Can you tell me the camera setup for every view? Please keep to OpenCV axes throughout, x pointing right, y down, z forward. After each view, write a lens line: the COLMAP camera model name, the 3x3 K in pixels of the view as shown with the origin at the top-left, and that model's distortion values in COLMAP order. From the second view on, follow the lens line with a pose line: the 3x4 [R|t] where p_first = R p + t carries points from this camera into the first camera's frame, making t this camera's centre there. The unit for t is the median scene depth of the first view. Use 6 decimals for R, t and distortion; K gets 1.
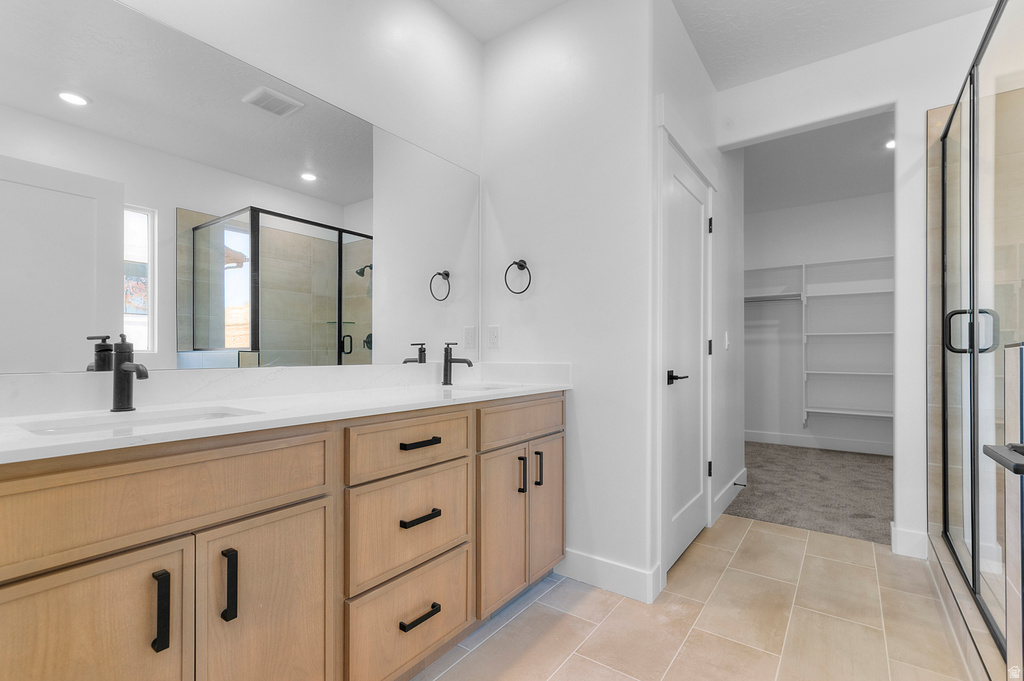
lens RADIAL K [[460.6, 0, 516.6], [0, 460.6, 346.8], [0, 0, 1]] dist [0.009746, 0.000195]
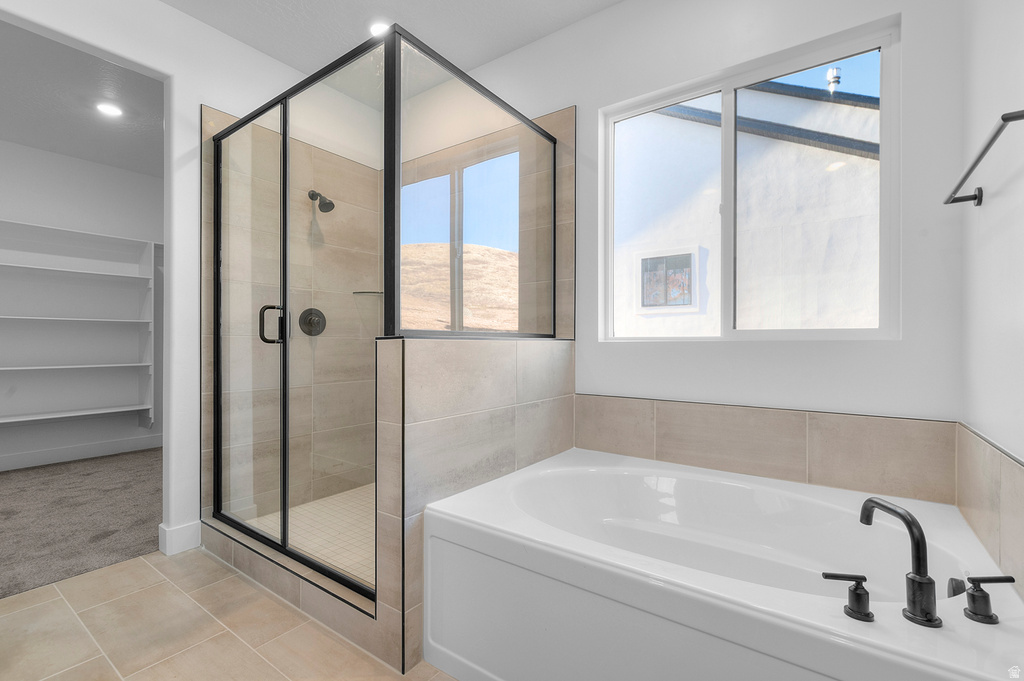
lens RADIAL K [[460.6, 0, 516.9], [0, 460.6, 343.7], [0, 0, 1]] dist [0.009746, 0.000195]
pose [[-0.012910, -0.004414, 0.999907, -0.130416], [-0.012765, 0.999909, 0.004249, 0.001578], [-0.999835, -0.012709, -0.012965, 0.299452]]
